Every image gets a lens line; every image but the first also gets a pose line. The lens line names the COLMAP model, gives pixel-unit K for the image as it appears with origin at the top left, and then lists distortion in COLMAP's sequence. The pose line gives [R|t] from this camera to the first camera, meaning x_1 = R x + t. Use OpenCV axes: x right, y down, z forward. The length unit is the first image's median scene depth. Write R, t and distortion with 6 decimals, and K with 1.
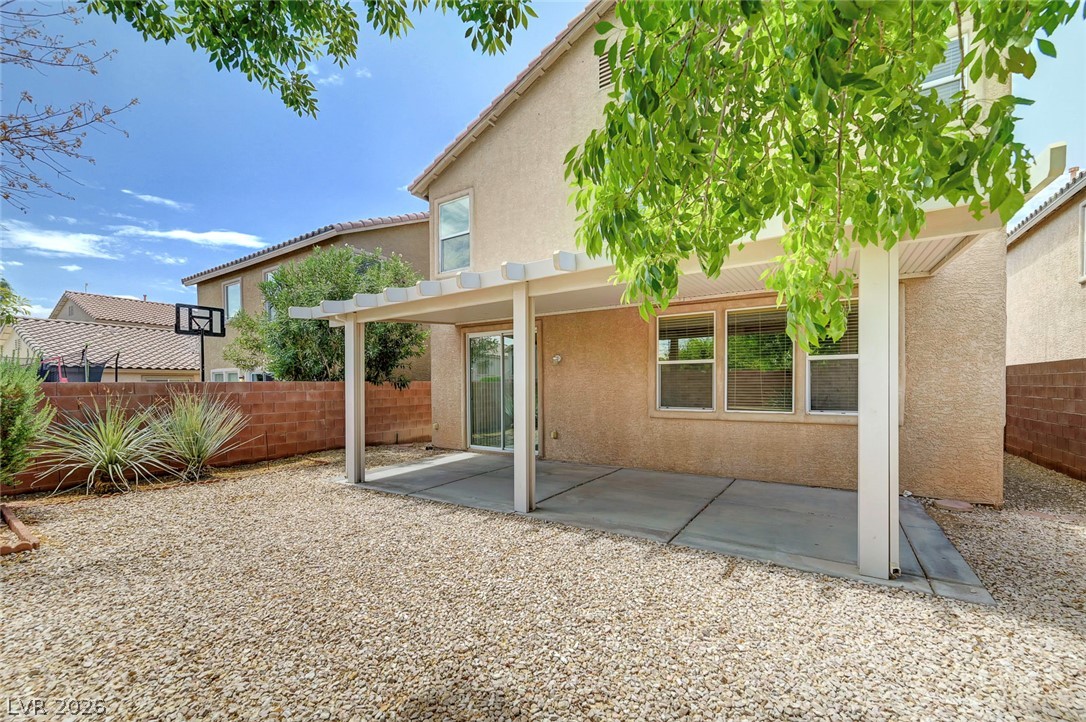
lens RADIAL K [[442.8, 0, 548.9], [0, 442.8, 385.7], [0, 0, 1]] dist [0.000485, 0.000204]
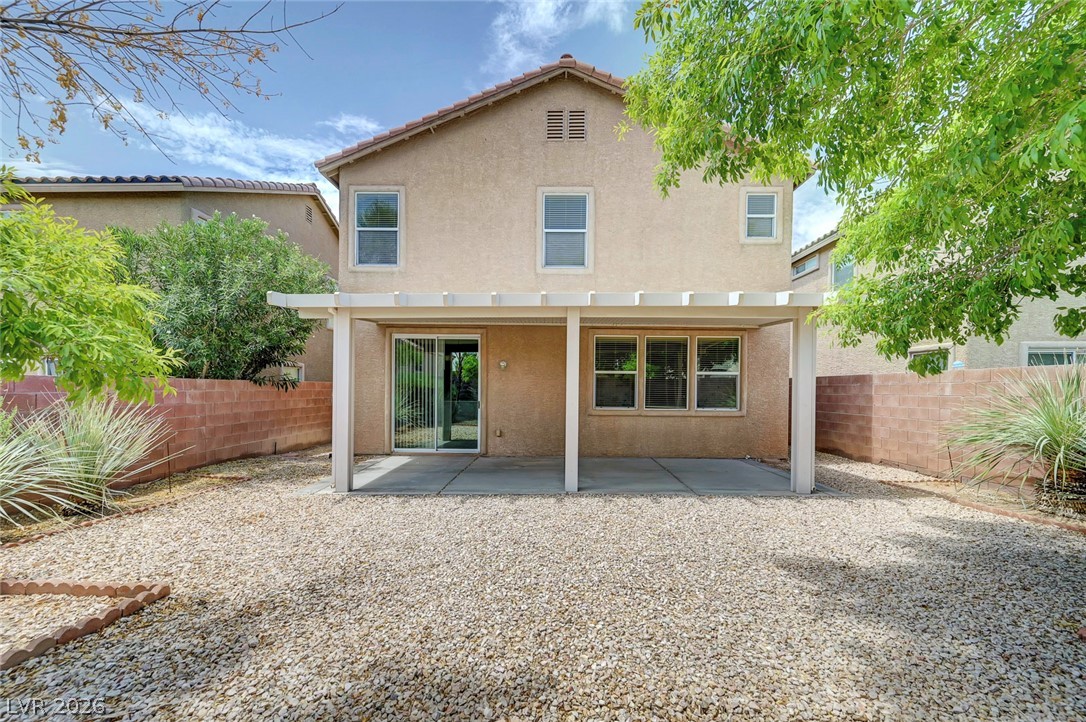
lens RADIAL K [[442.8, 0, 548.9], [0, 442.8, 385.7], [0, 0, 1]] dist [0.000485, 0.000204]
pose [[0.843752, 0.018217, 0.536424, -0.568252], [-0.013264, 0.999826, -0.013091, 0.006166], [-0.536569, 0.003931, 0.843847, -0.000915]]
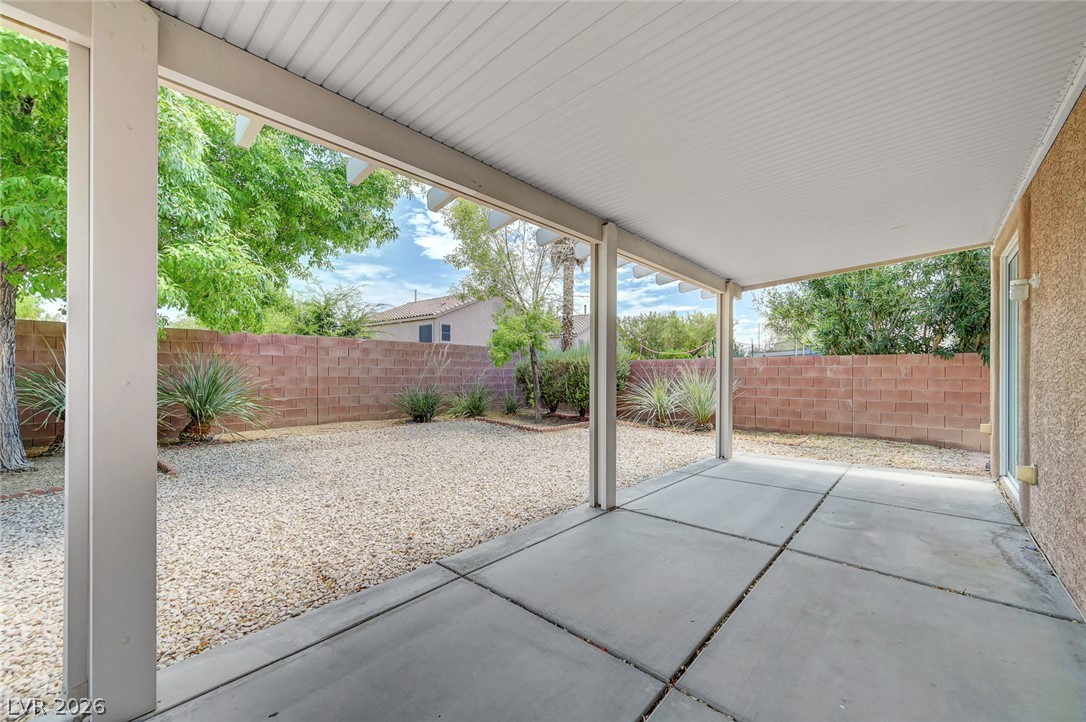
lens RADIAL K [[430.8, 0, 547.2], [0, 430.8, 371.6], [0, 0, 1]] dist [0.000543, -0.000028]
pose [[-0.158785, 0.012772, -0.987231, 0.555315], [-0.000699, 0.999915, 0.013049, 0.015881], [0.987313, 0.002762, -0.158762, 0.760863]]
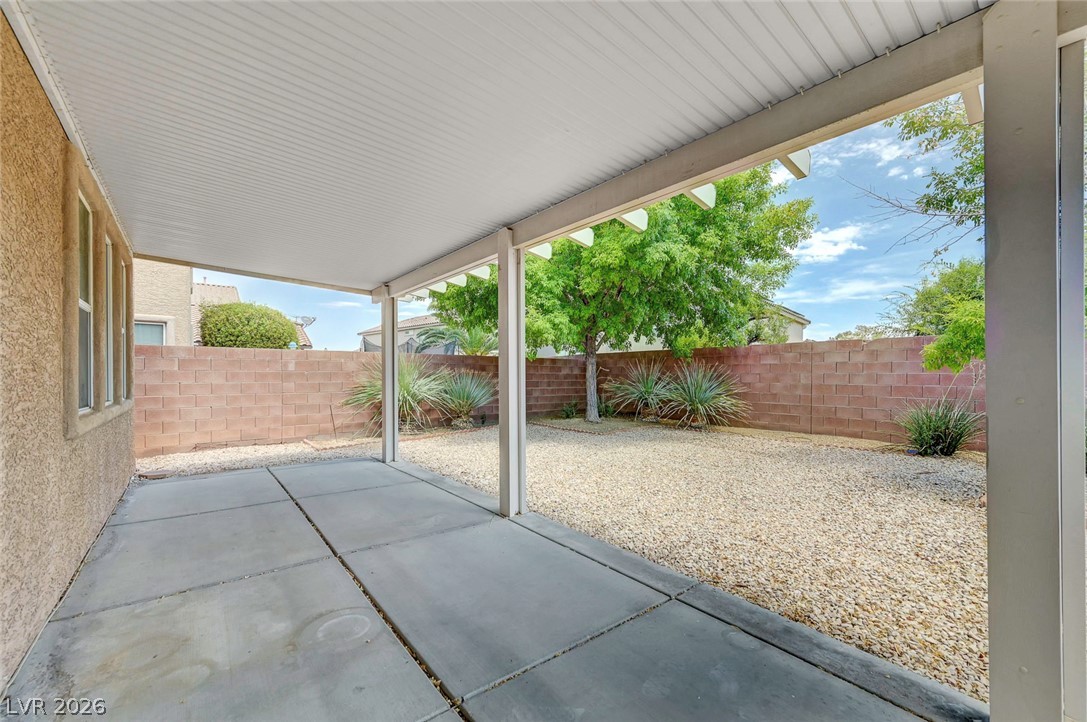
lens RADIAL K [[433.6, 0, 547.1], [0, 433.6, 377.3], [0, 0, 1]] dist [-0.016073, -0.000101]
pose [[-0.948957, 0.005563, 0.315355, -0.266033], [0.005502, 0.999984, -0.001082, 0.026187], [-0.315356, 0.000709, -0.948973, 1.280303]]
